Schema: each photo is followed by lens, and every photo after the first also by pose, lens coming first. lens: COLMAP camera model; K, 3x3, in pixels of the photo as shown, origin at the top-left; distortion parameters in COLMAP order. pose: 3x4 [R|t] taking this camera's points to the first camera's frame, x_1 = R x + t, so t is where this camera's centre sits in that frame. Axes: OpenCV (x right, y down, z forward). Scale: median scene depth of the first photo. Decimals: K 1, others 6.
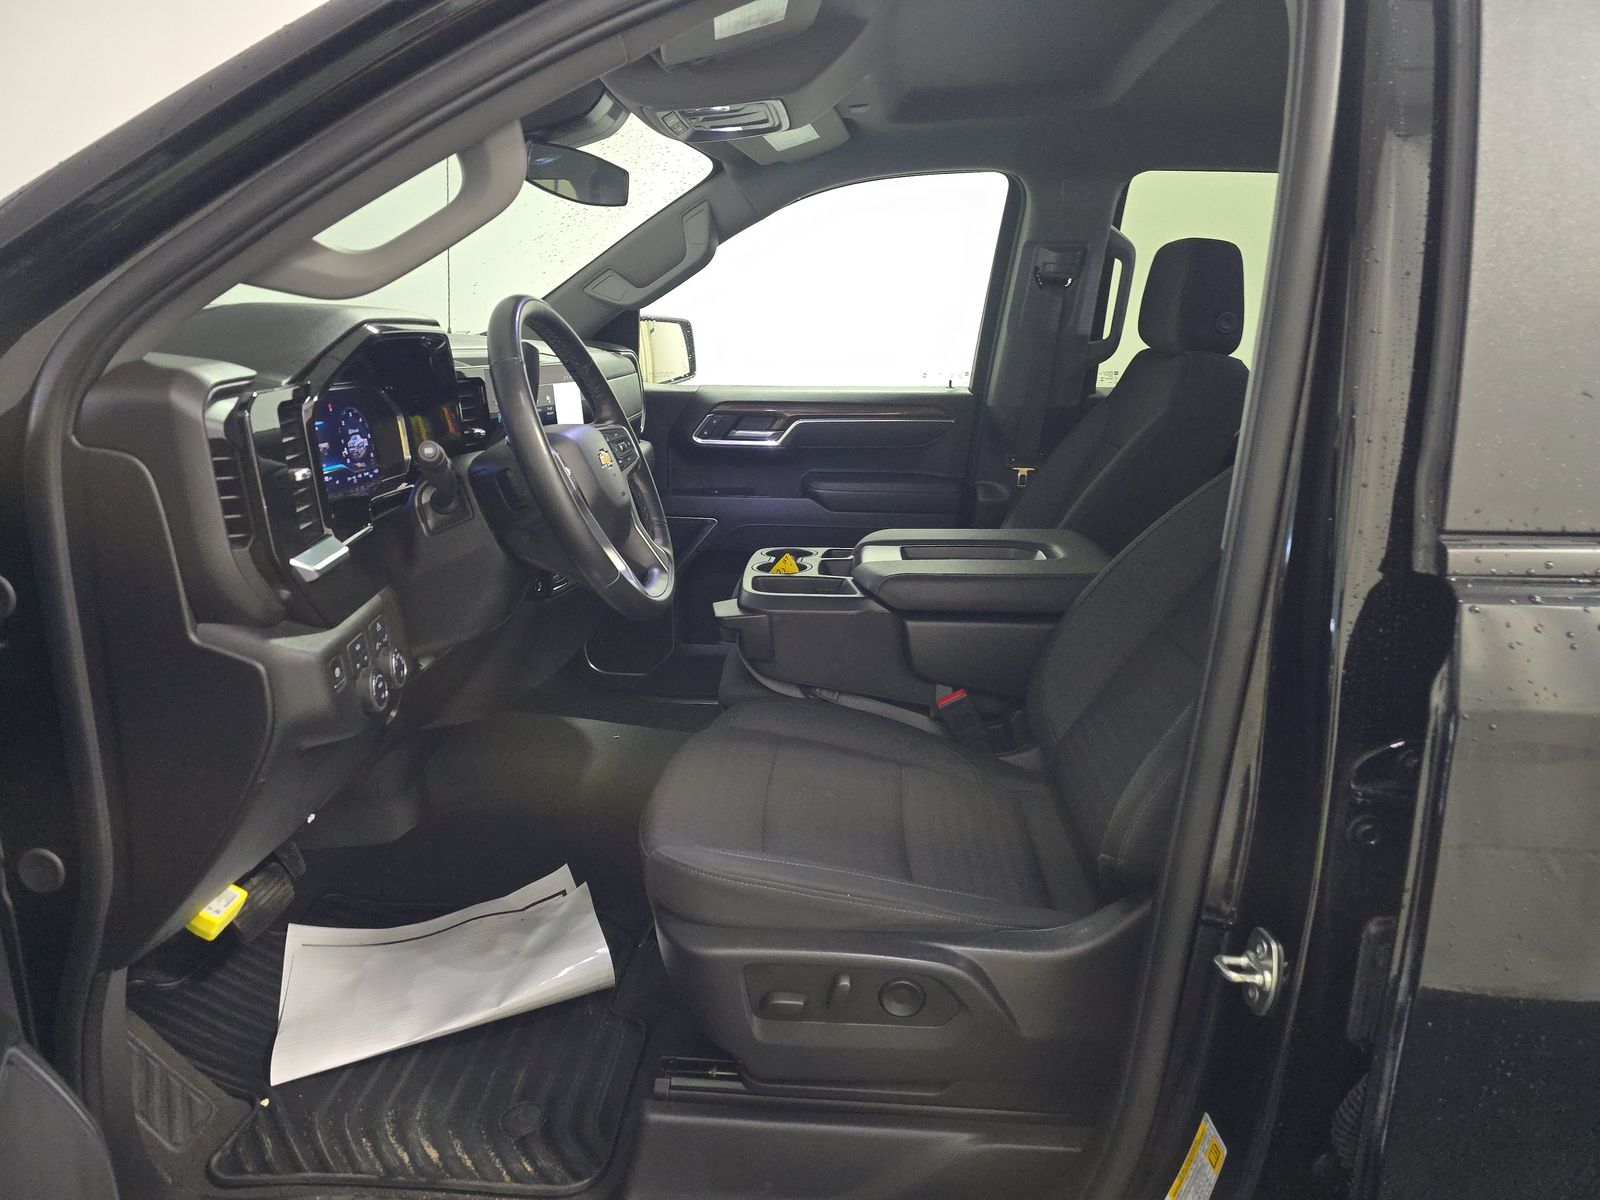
lens RADIAL K [[1068.3, 0, 808.3], [0, 1068.3, 588.4], [0, 0, 1]] dist [0.060275, -0.069866]
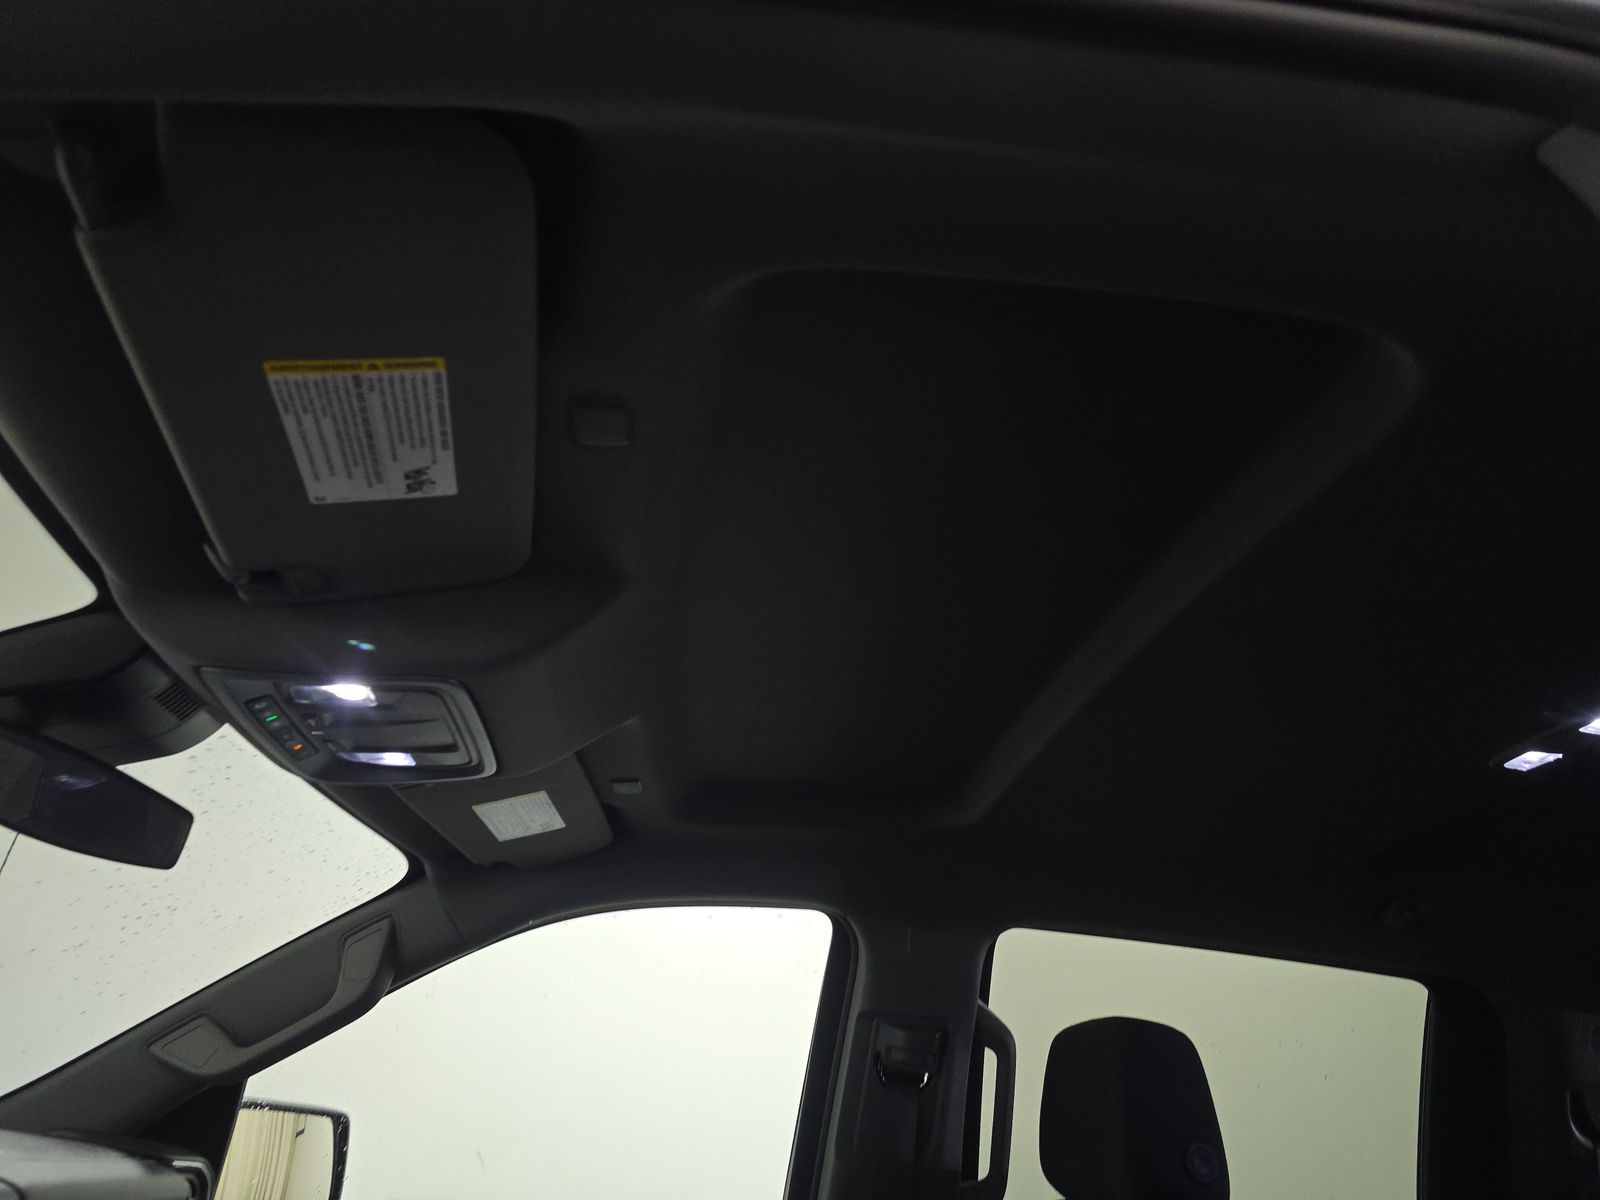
lens RADIAL K [[1068.3, 0, 808.3], [0, 1068.3, 588.4], [0, 0, 1]] dist [0.060275, -0.069866]
pose [[0.984679, 0.119286, 0.127192, 0.051316], [-0.005056, 0.748638, -0.662960, -0.071133], [-0.174303, 0.652160, 0.737771, 0.328568]]
